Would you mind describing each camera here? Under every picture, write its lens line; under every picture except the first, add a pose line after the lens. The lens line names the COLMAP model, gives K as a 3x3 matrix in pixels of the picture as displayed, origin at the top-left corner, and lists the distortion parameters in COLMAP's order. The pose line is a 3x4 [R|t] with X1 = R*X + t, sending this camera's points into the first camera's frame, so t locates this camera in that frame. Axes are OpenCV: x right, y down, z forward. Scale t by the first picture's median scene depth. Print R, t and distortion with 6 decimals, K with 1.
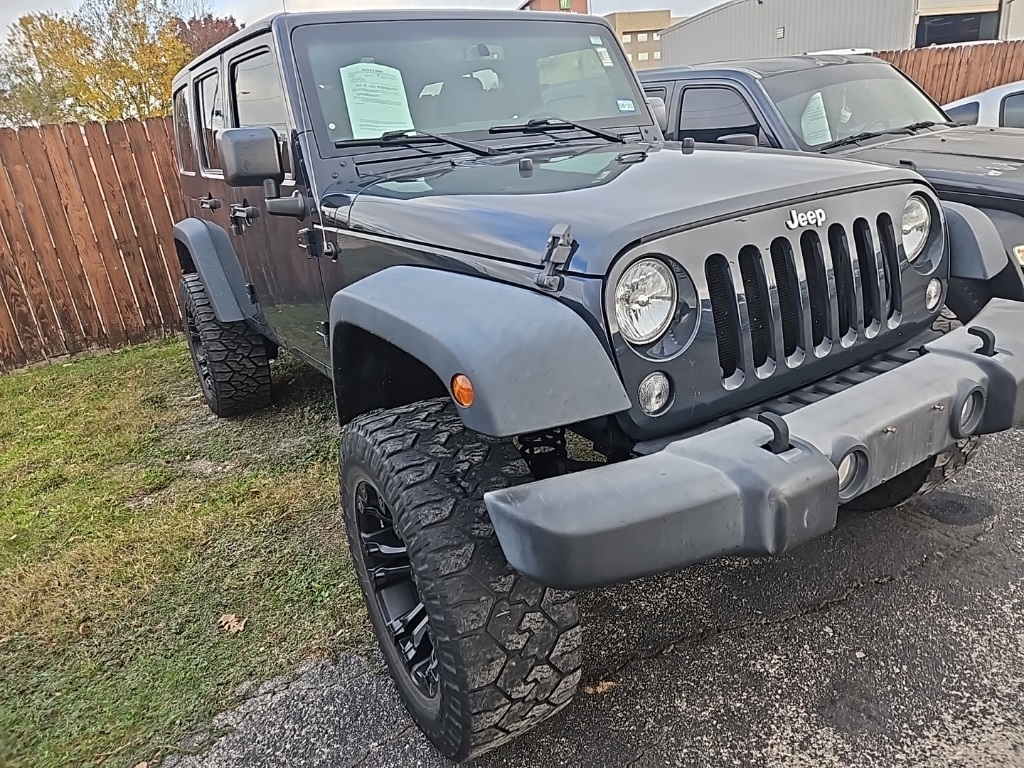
lens RADIAL K [[672.1, 0, 509.4], [0, 672.1, 378.5], [0, 0, 1]] dist [0.057916, -0.033129]
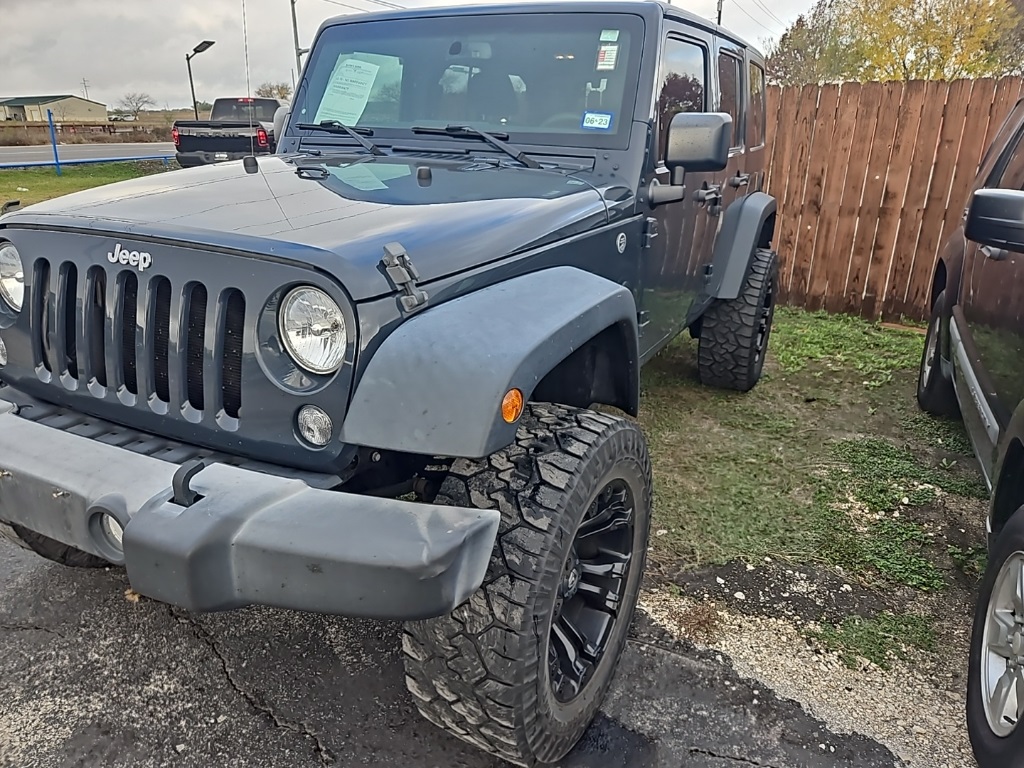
lens RADIAL K [[672.1, 0, 512.3], [0, 672.1, 385.7], [0, 0, 1]] dist [0.057916, -0.033129]
pose [[0.530491, 0.397175, -0.748887, 1.463889], [-0.355693, 0.906203, 0.228646, -0.469662], [0.769456, 0.145079, 0.622005, 0.832928]]
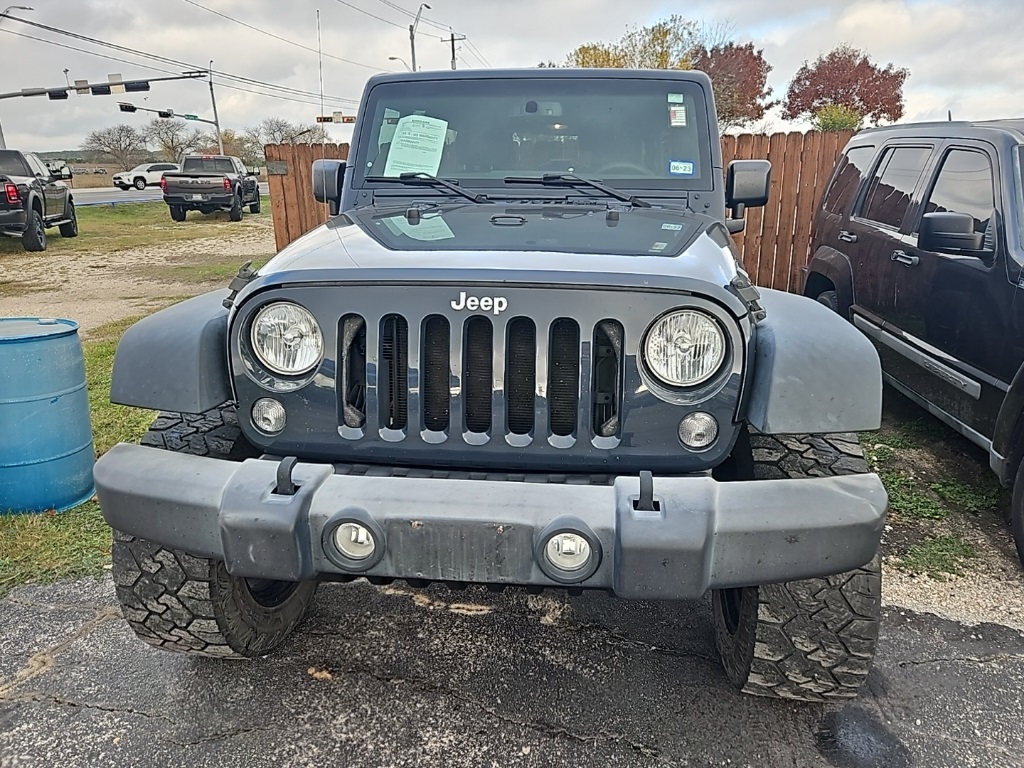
lens RADIAL K [[672.1, 0, 515.1], [0, 672.1, 384.5], [0, 0, 1]] dist [0.057916, -0.033129]
pose [[0.786303, 0.268014, -0.556683, 1.037329], [-0.280098, 0.957737, 0.065469, -0.198052], [0.550702, 0.104447, 0.828141, 0.226343]]
